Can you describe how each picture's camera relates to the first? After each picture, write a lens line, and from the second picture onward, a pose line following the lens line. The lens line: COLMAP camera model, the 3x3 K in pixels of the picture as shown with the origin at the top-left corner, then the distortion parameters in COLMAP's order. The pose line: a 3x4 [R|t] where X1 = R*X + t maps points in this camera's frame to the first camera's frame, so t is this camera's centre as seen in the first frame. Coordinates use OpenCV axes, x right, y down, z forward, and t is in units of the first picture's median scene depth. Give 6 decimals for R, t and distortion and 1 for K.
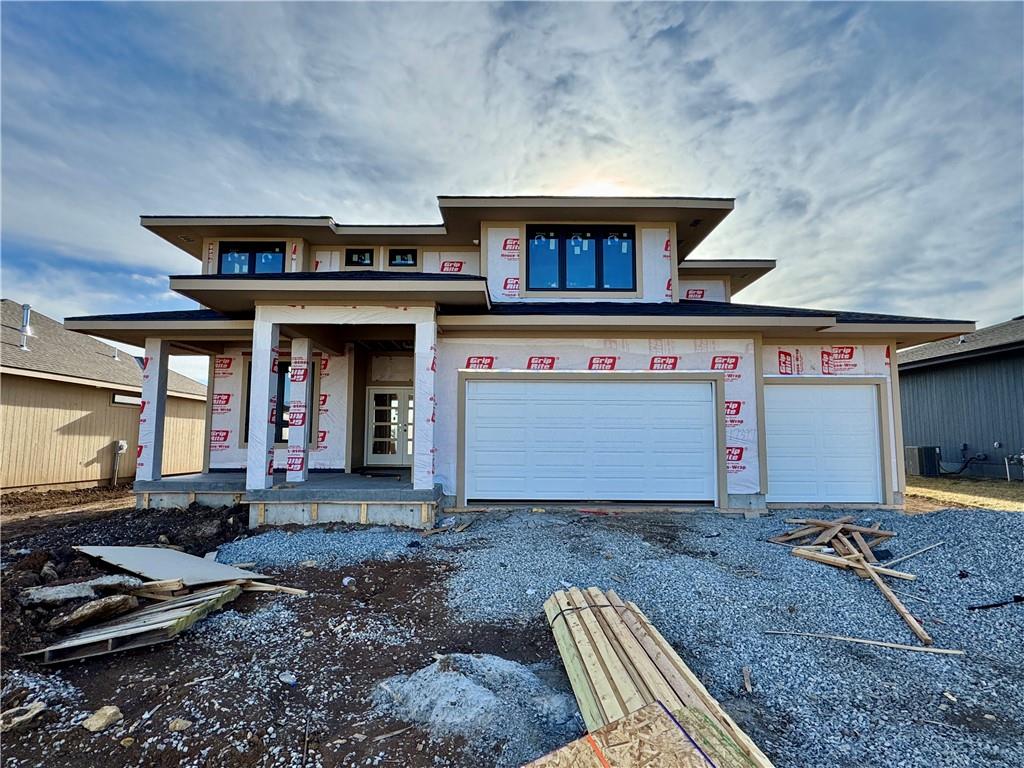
lens RADIAL K [[529.2, 0, 508.4], [0, 529.2, 382.0], [0, 0, 1]] dist [-0.003492, 0.001041]
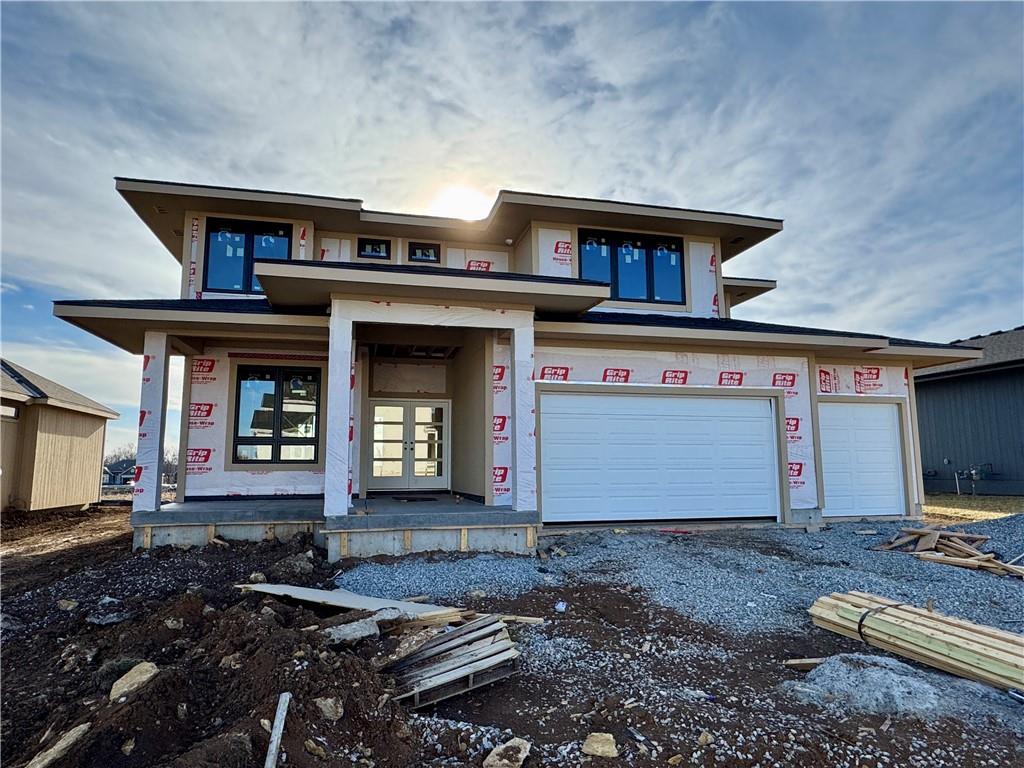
lens RADIAL K [[598.9, 0, 511.0], [0, 598.9, 378.4], [0, 0, 1]] dist [-0.012640, 0.009663]
pose [[0.973631, 0.024785, 0.226779, -0.342441], [-0.017202, 0.999227, -0.035357, 0.009983], [-0.227480, 0.030524, 0.973304, -0.000704]]
